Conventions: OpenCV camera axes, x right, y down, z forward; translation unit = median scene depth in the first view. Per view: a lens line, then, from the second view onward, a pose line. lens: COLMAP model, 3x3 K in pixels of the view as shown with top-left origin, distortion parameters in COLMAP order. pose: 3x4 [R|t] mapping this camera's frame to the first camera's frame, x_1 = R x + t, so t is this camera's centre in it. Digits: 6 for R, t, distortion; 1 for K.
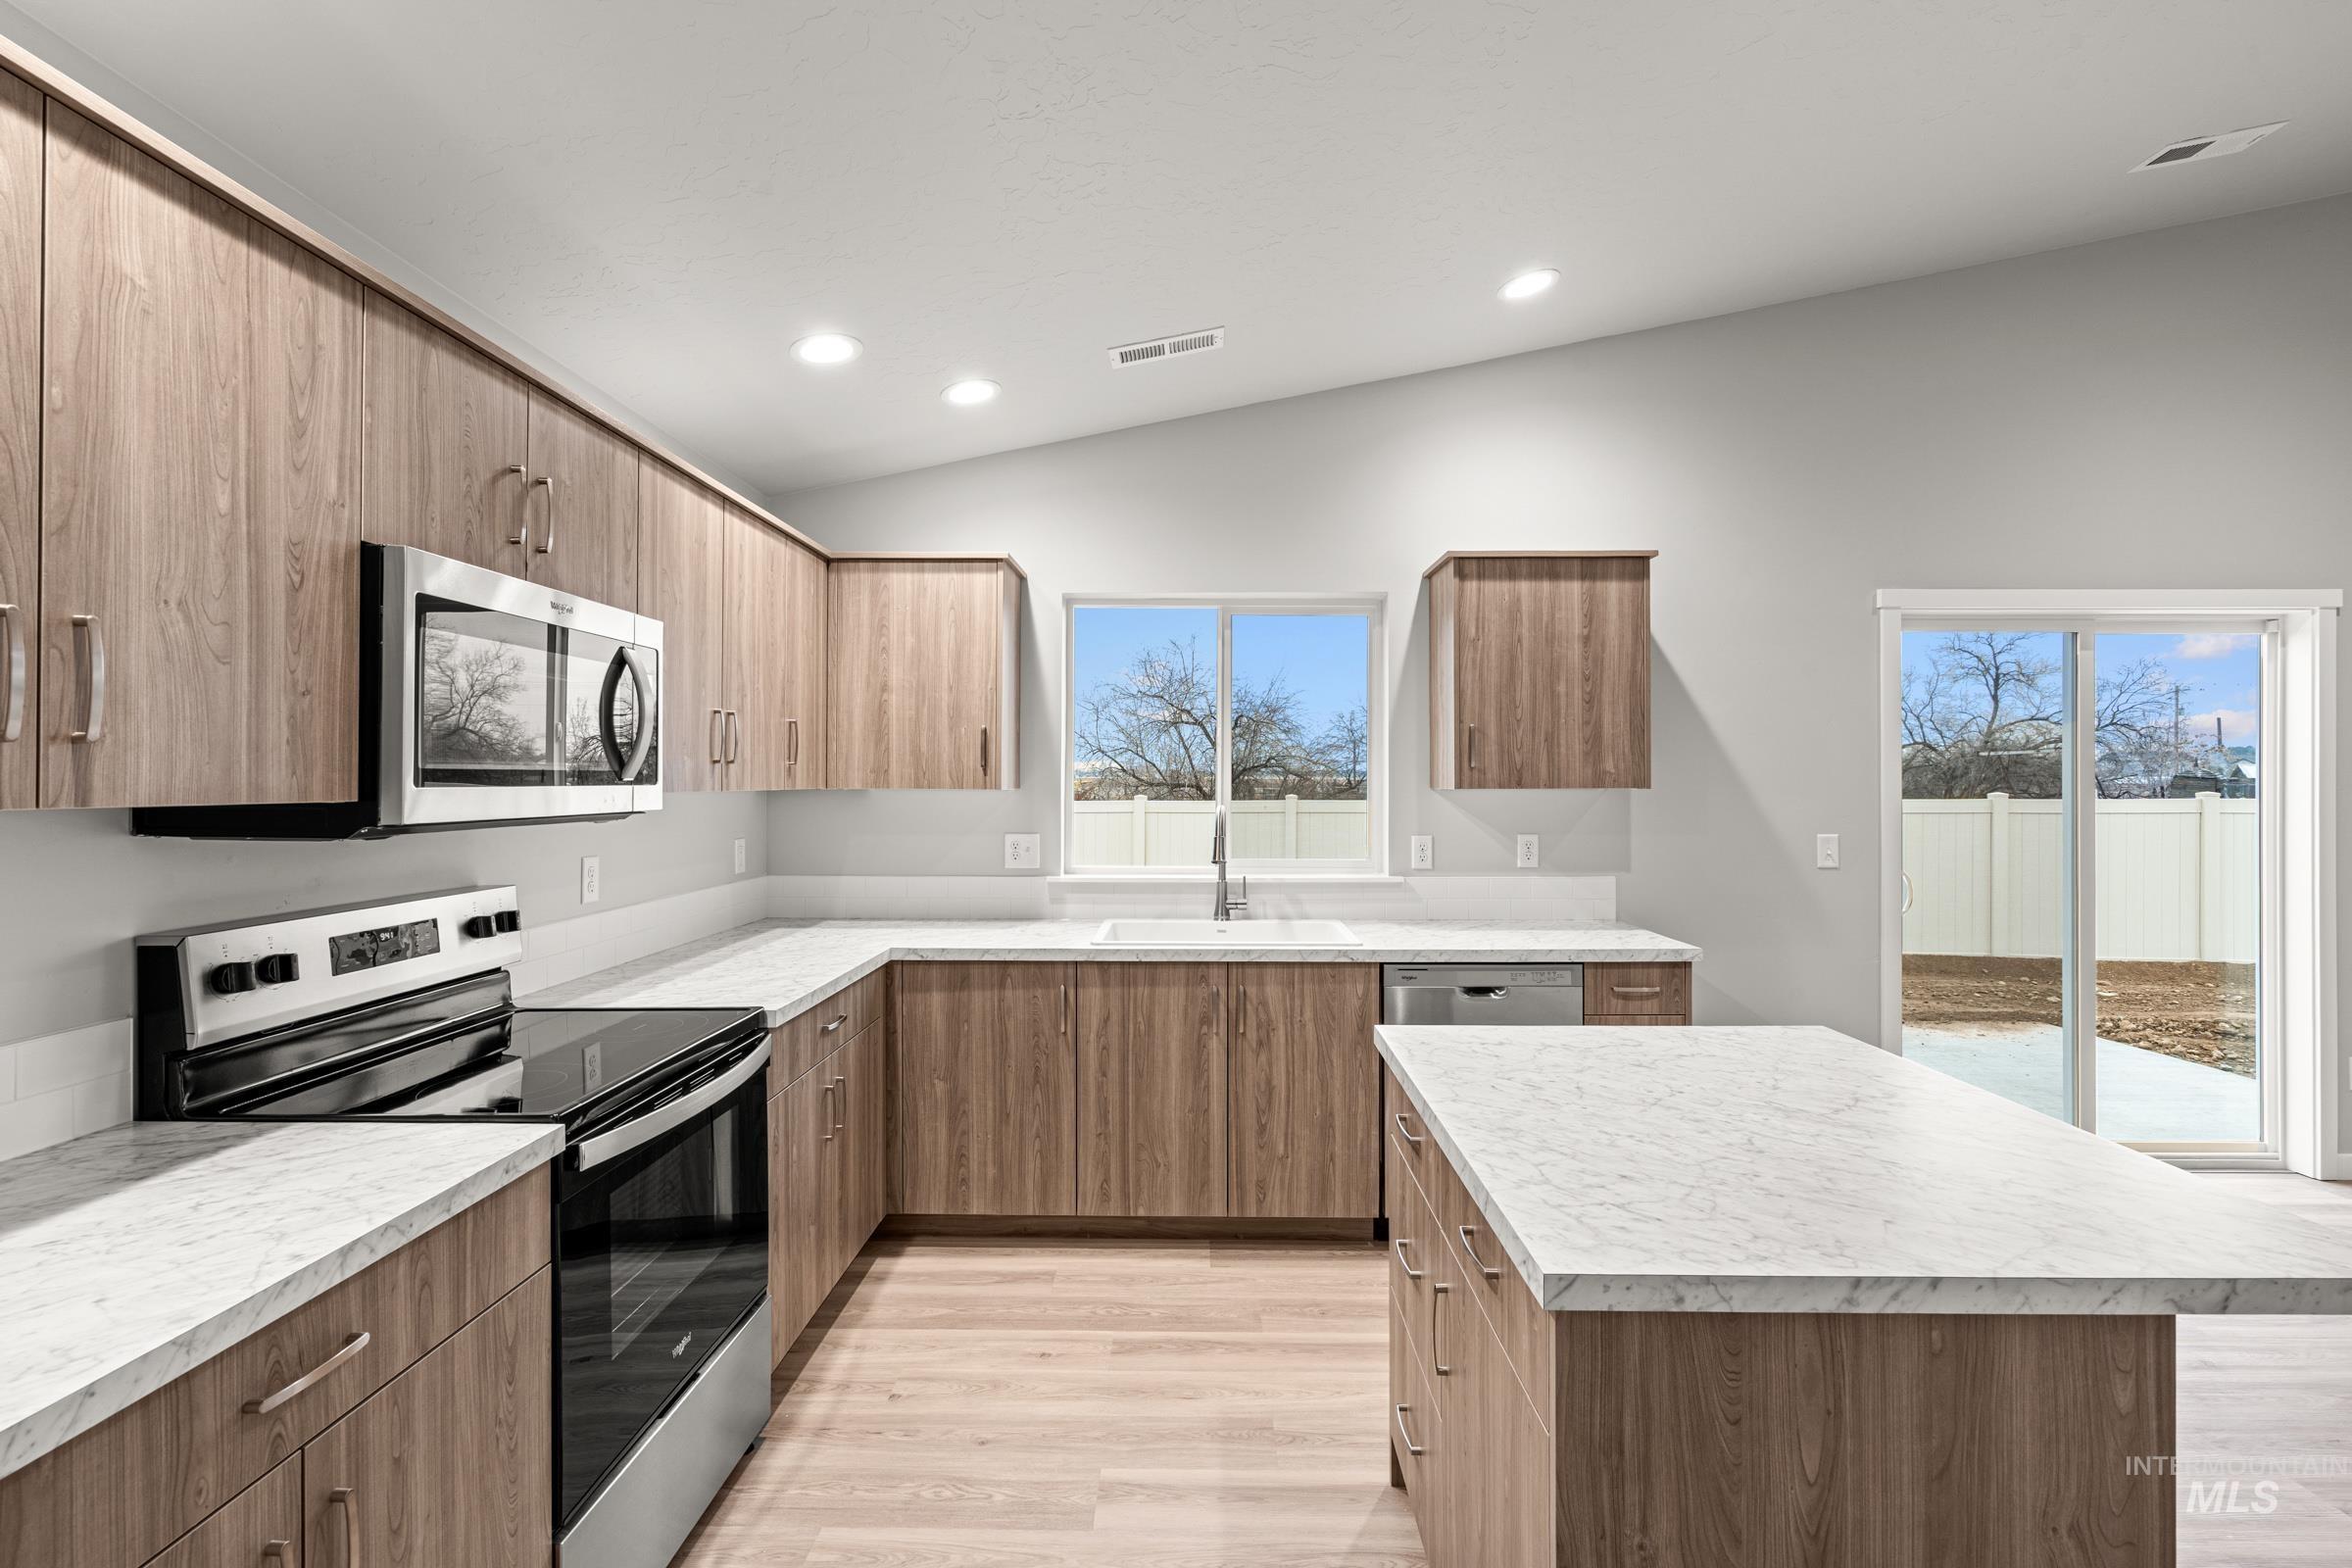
lens RADIAL K [[1050.9, 0, 1210.7], [0, 1050.9, 780.4], [0, 0, 1]] dist [-0.001579, 0.000670]
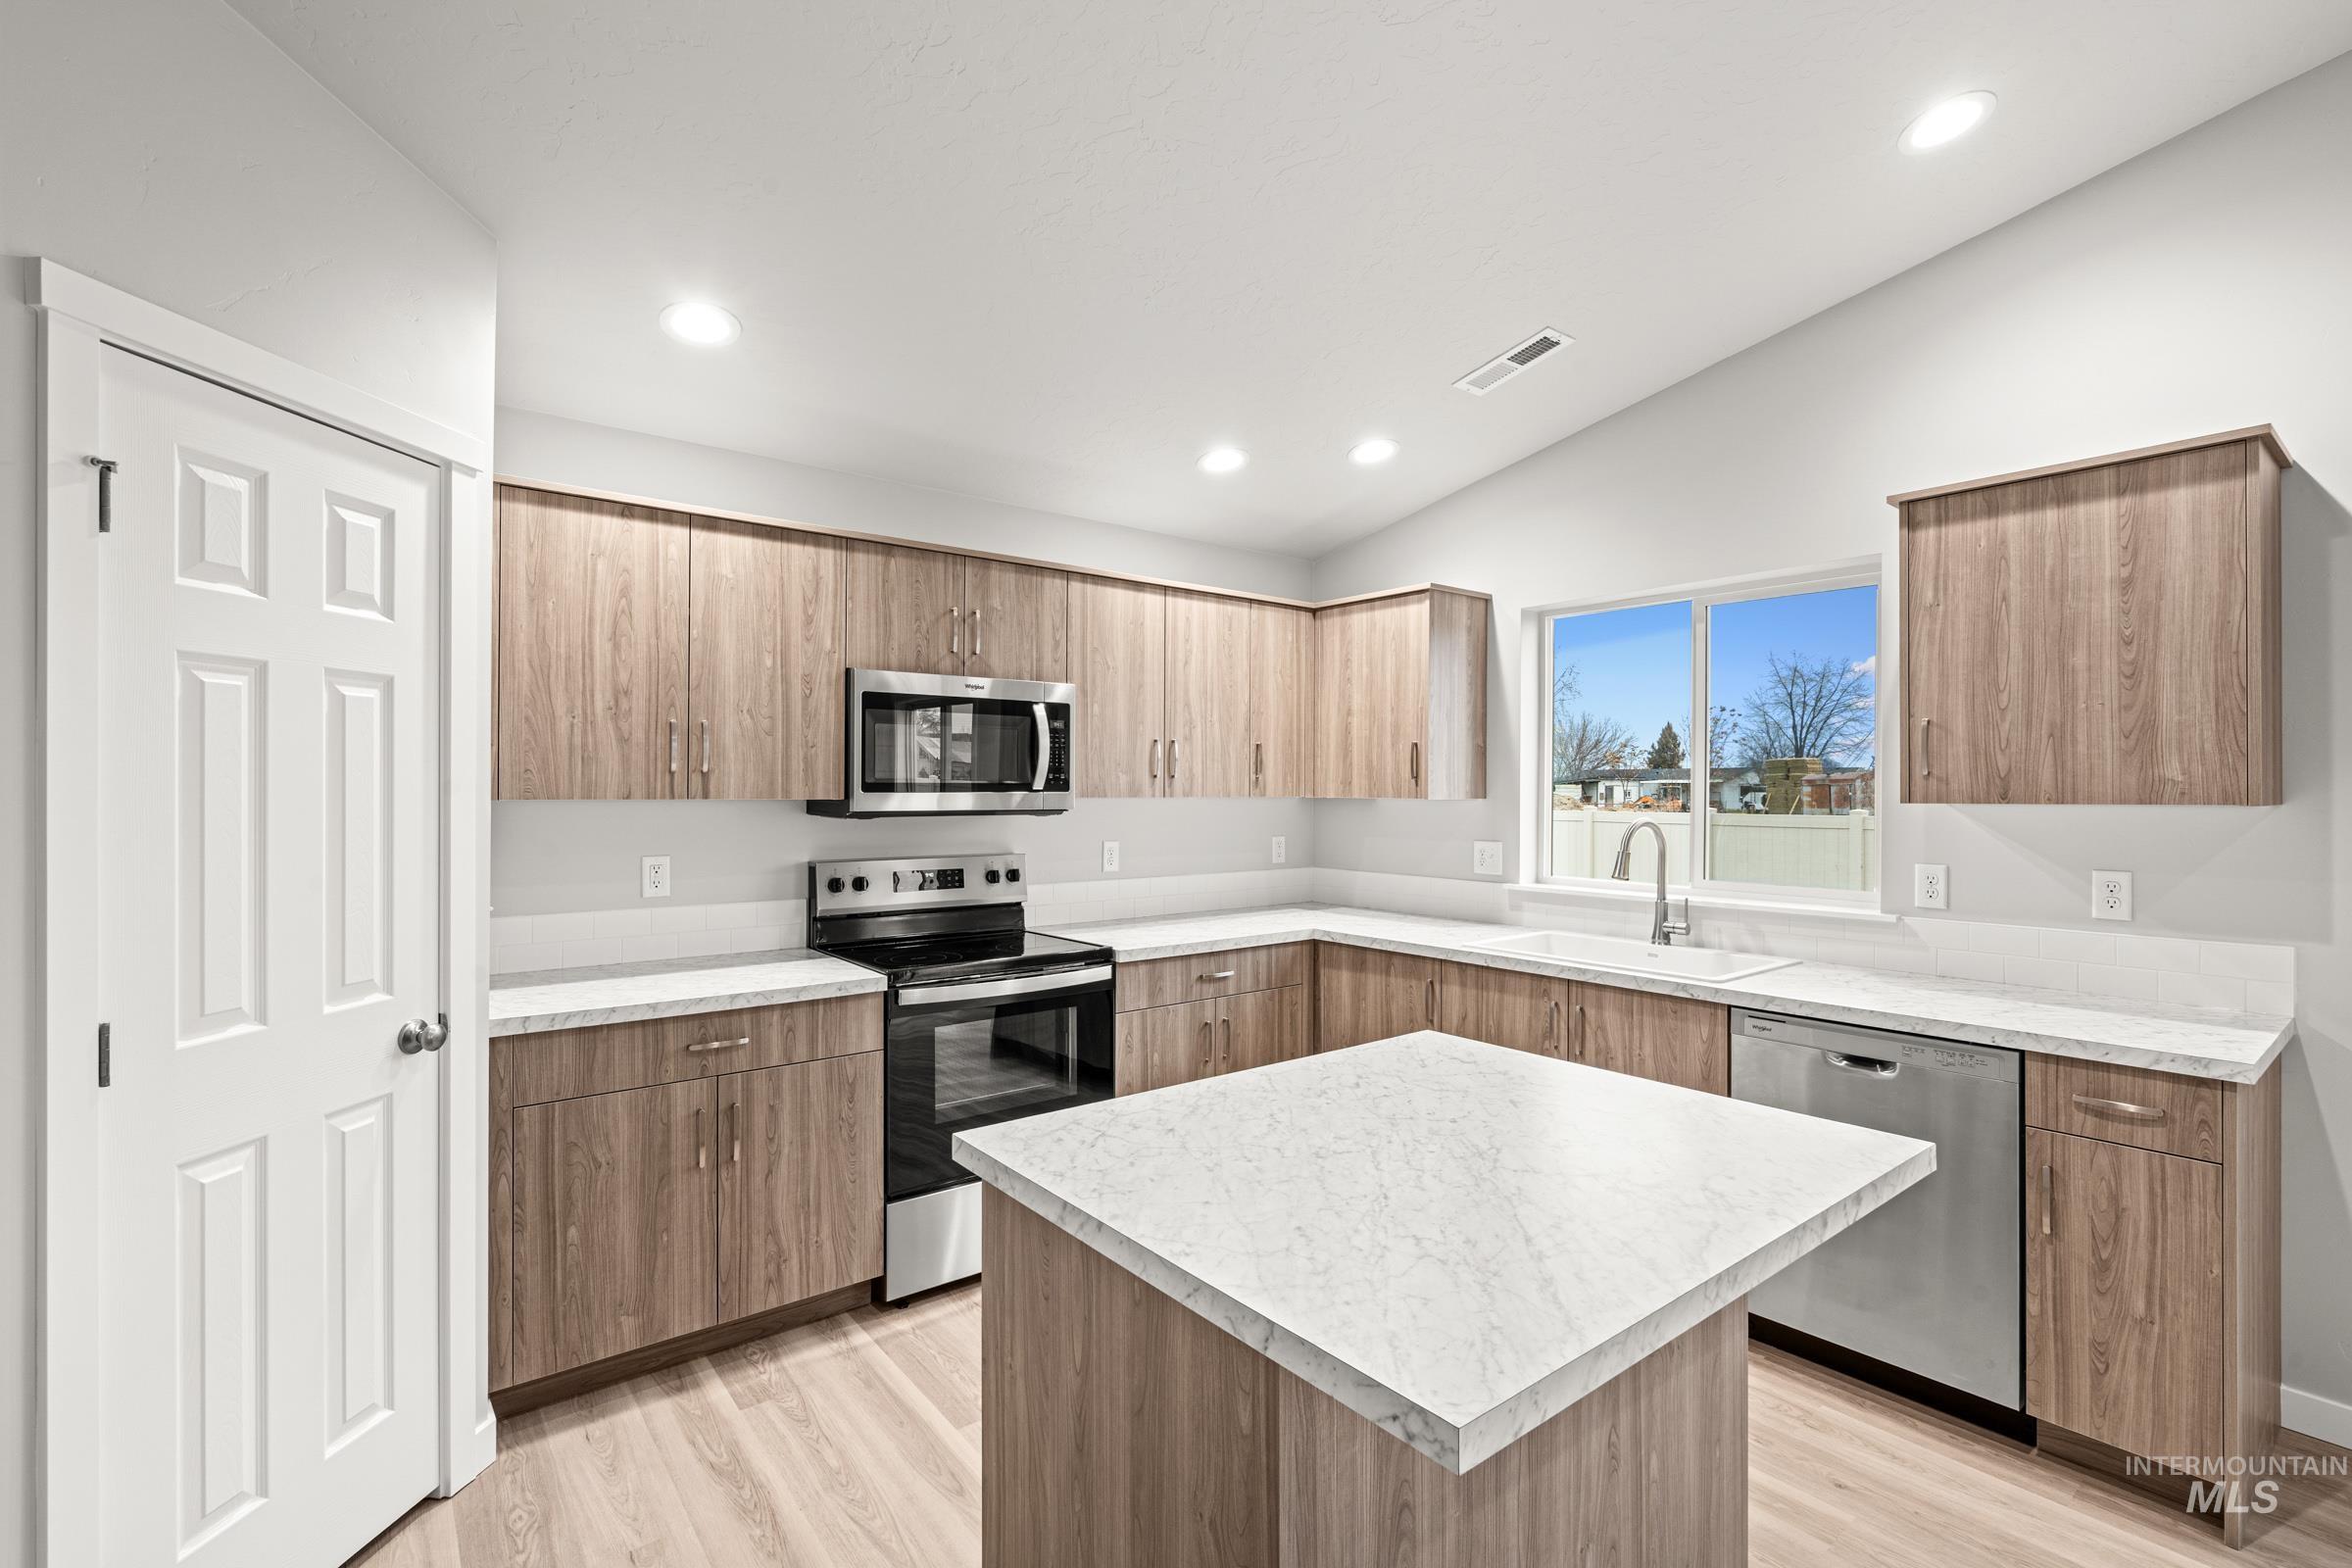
lens RADIAL K [[1067.1, 0, 1188.3], [0, 1067.1, 789.8], [0, 0, 1]] dist [-0.004293, 0.000731]
pose [[0.627377, 0.001889, -0.778713, 0.558334], [-0.003107, 0.999995, -0.000077, 0.000123], [0.778710, 0.002467, 0.627380, 0.114589]]
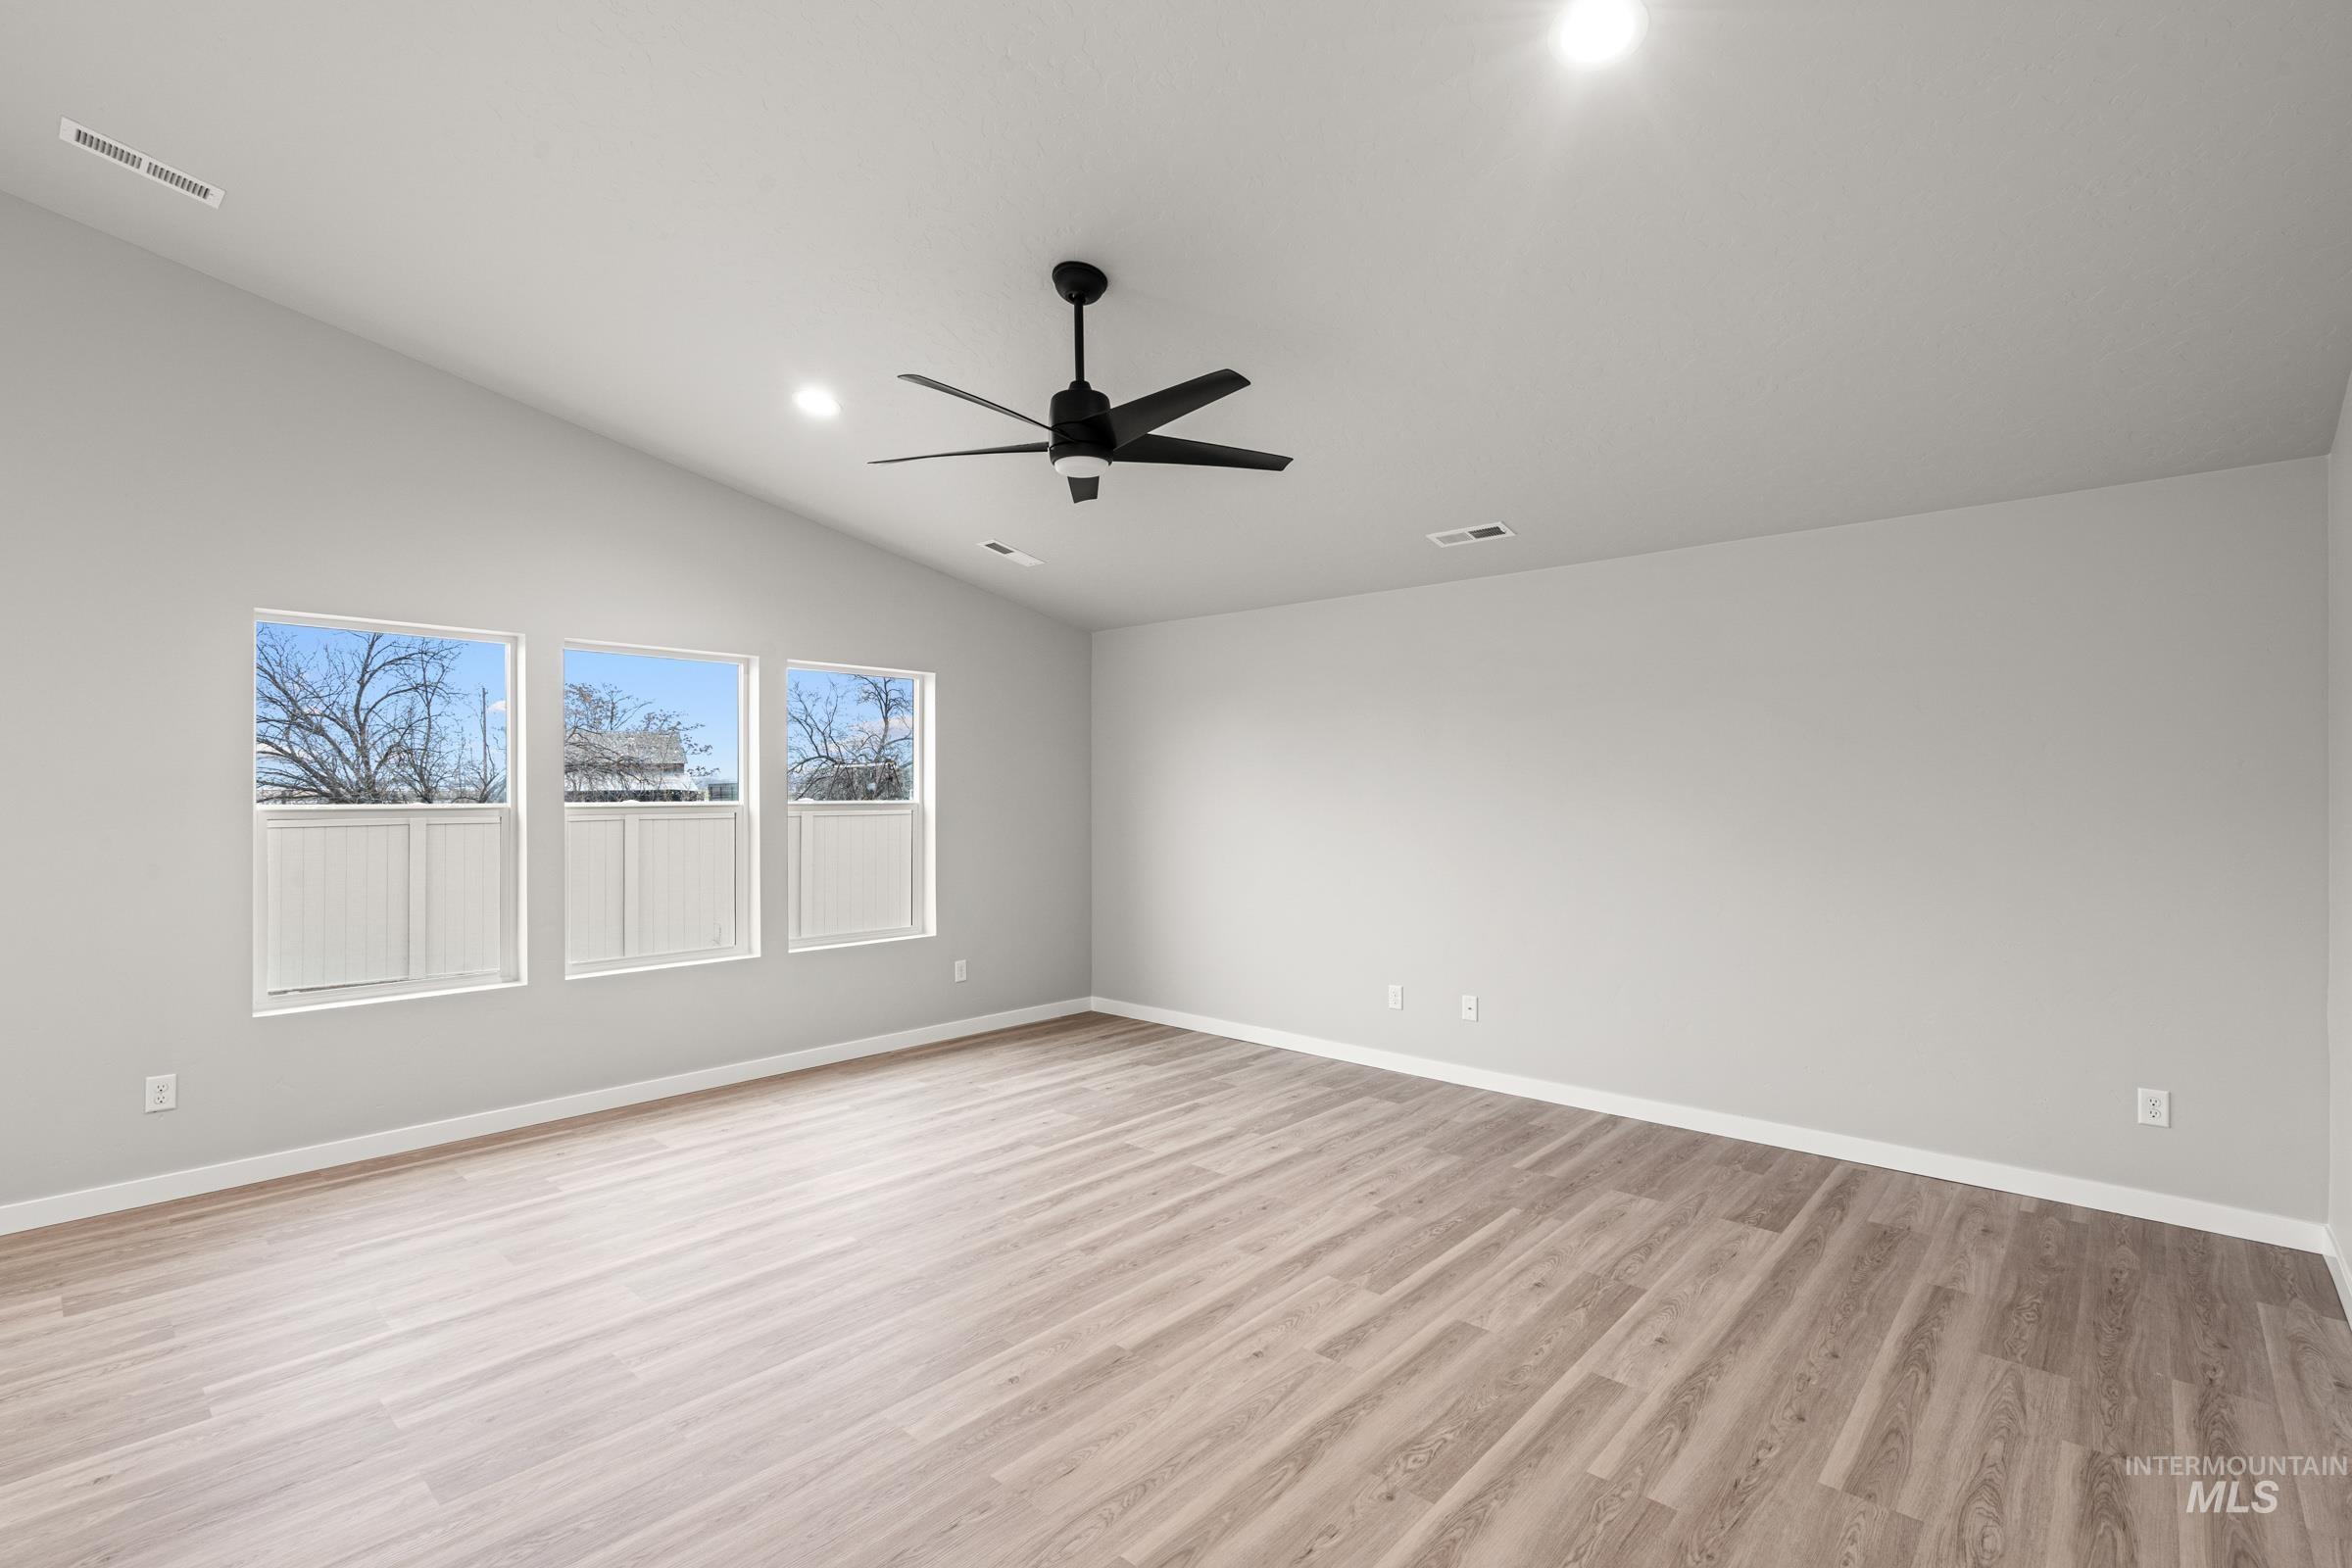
lens RADIAL K [[1062.7, 0, 1162.9], [0, 1062.7, 784.0], [0, 0, 1]] dist [-0.001992, 0.000097]
pose [[0.670816, 0.003513, 0.741615, 1.741076], [0.001197, 0.999982, -0.005819, 0.005458], [-0.741623, 0.004791, 0.670800, -0.399290]]
